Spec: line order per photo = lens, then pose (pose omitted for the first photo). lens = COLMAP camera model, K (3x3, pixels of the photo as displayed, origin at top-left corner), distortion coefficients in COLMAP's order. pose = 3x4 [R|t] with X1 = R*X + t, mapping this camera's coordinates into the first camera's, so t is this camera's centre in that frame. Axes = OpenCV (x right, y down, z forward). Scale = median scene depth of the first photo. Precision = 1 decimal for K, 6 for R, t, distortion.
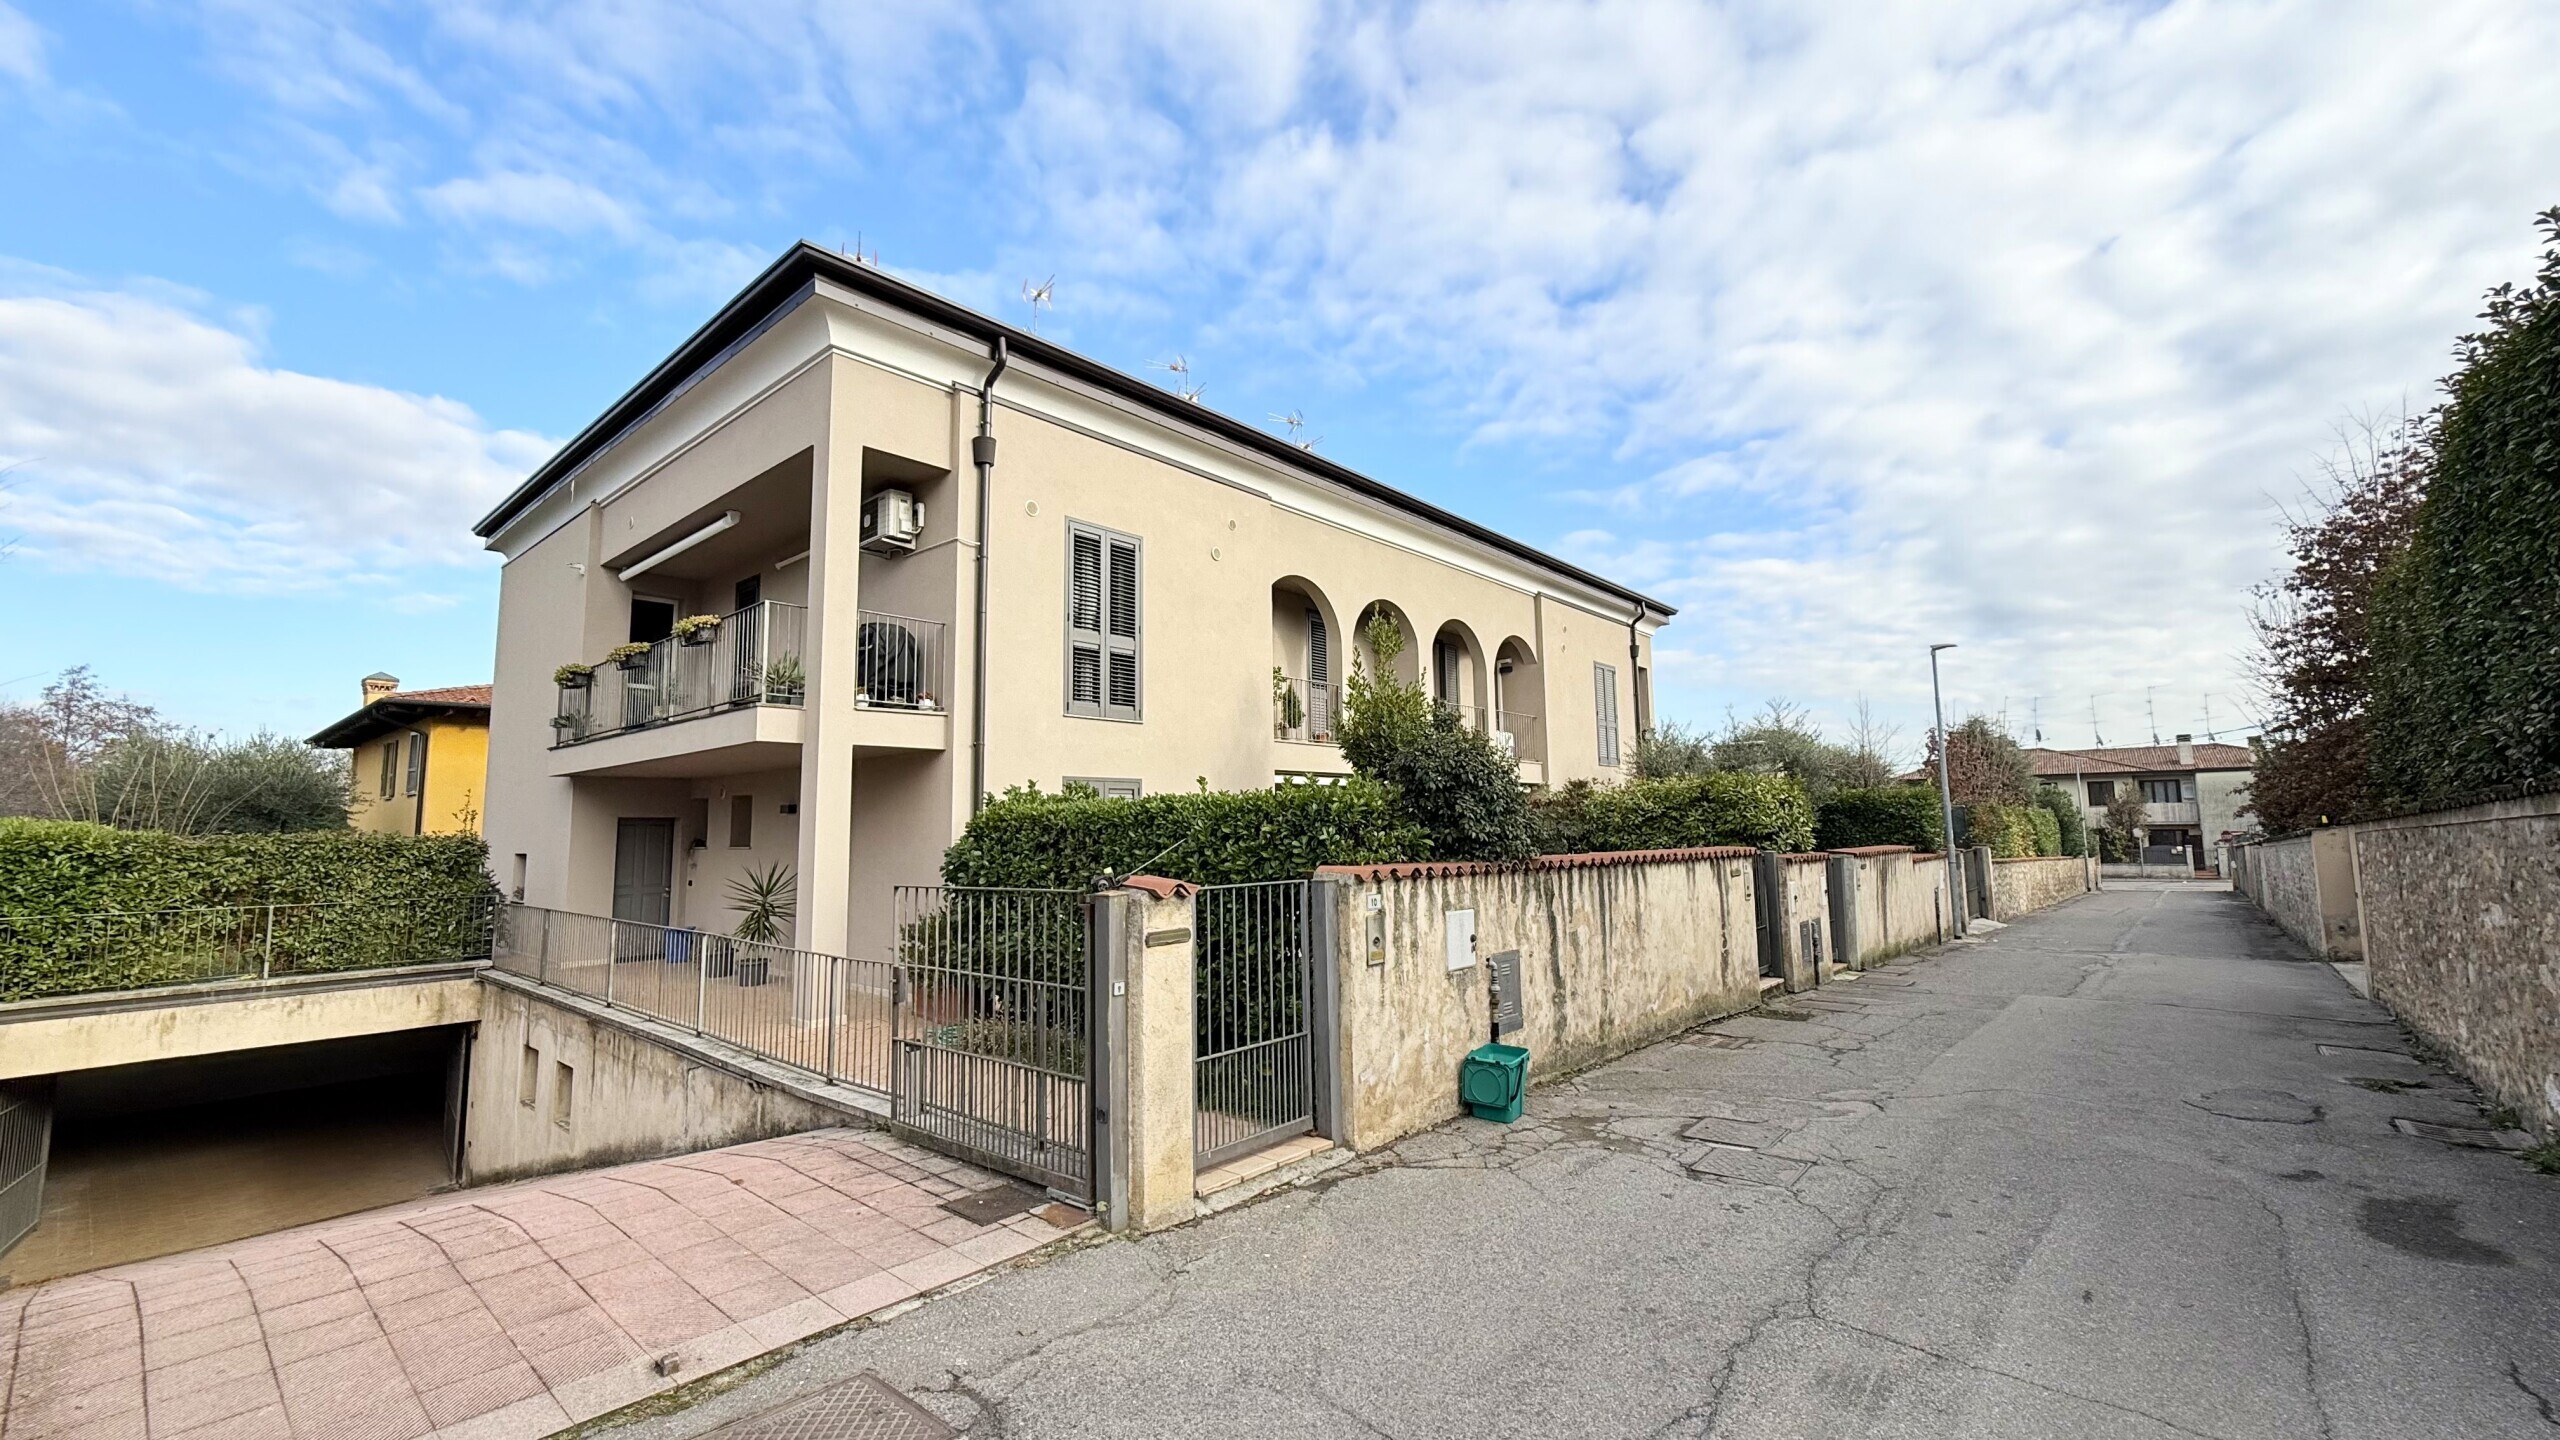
lens RADIAL K [[1011.8, 0, 1285.9], [0, 1011.8, 718.8], [0, 0, 1]] dist [0.001848, 0.000141]
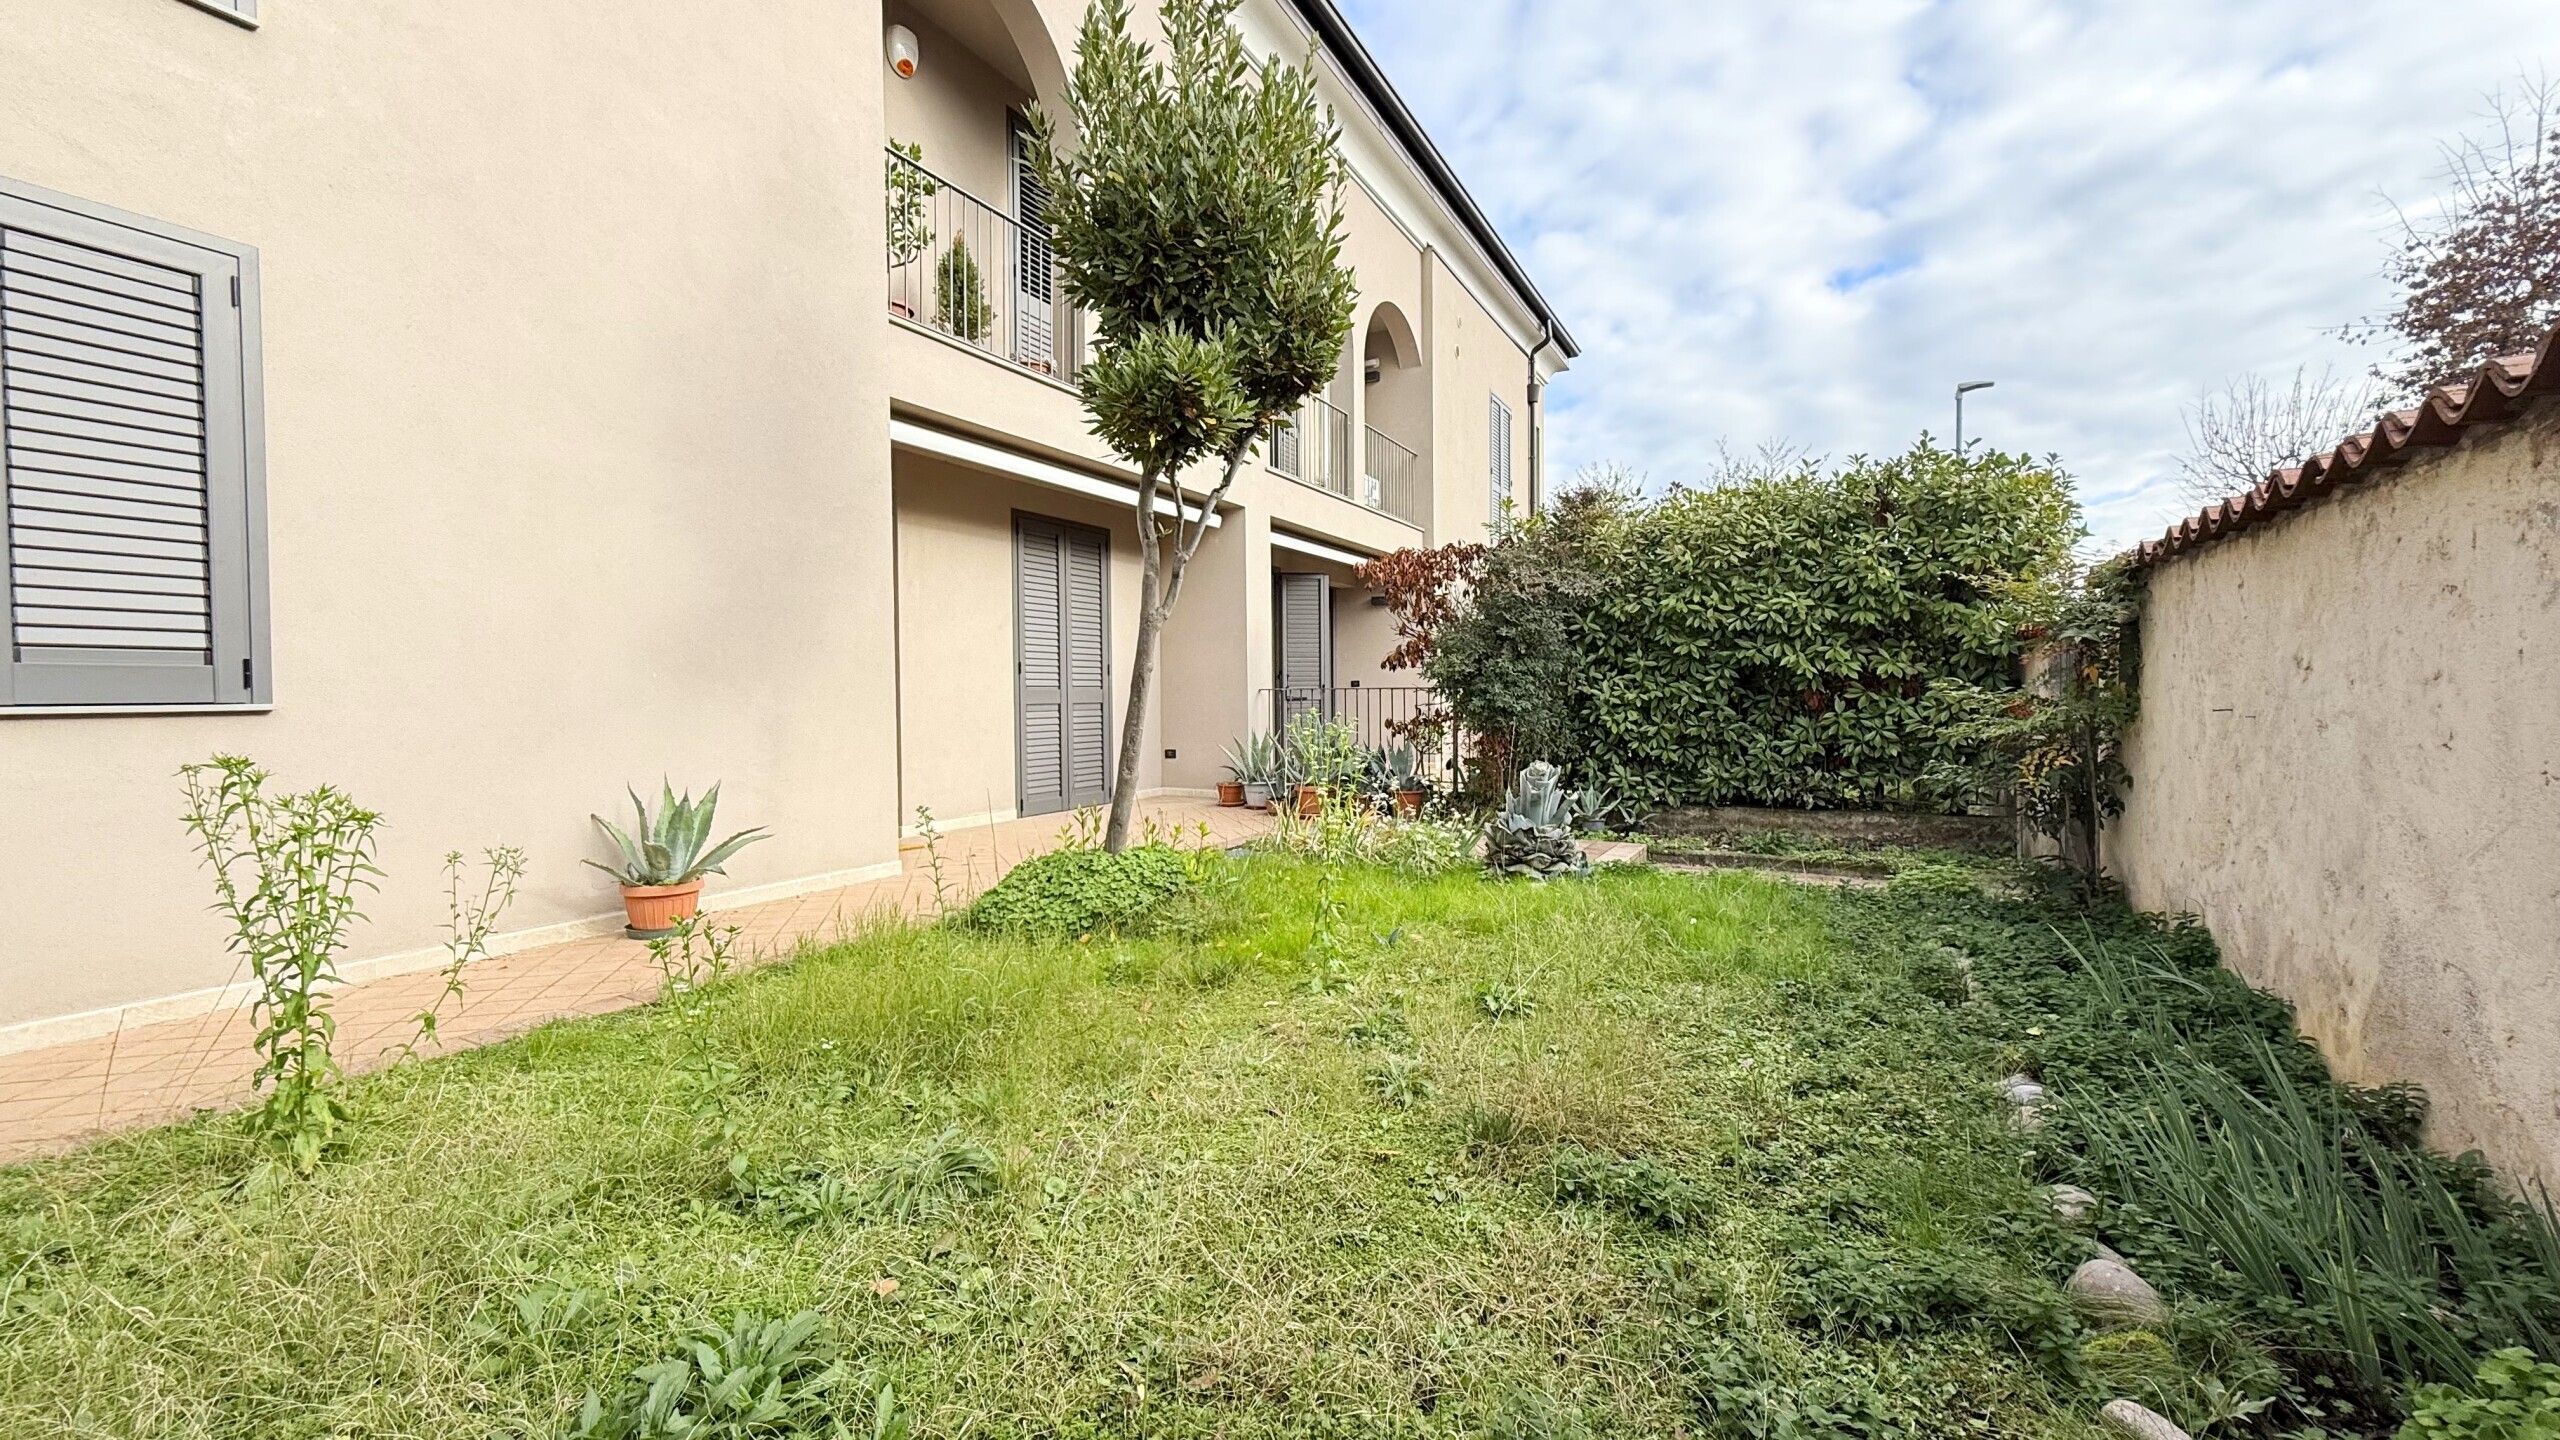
lens RADIAL K [[1011.8, 0, 1285.9], [0, 1011.8, 718.8], [0, 0, 1]] dist [0.001848, 0.000141]
pose [[0.975440, -0.026428, 0.218675, 0.029649], [0.001801, 0.993700, 0.112063, 0.086956], [-0.220259, -0.108917, 0.969342, 0.409270]]
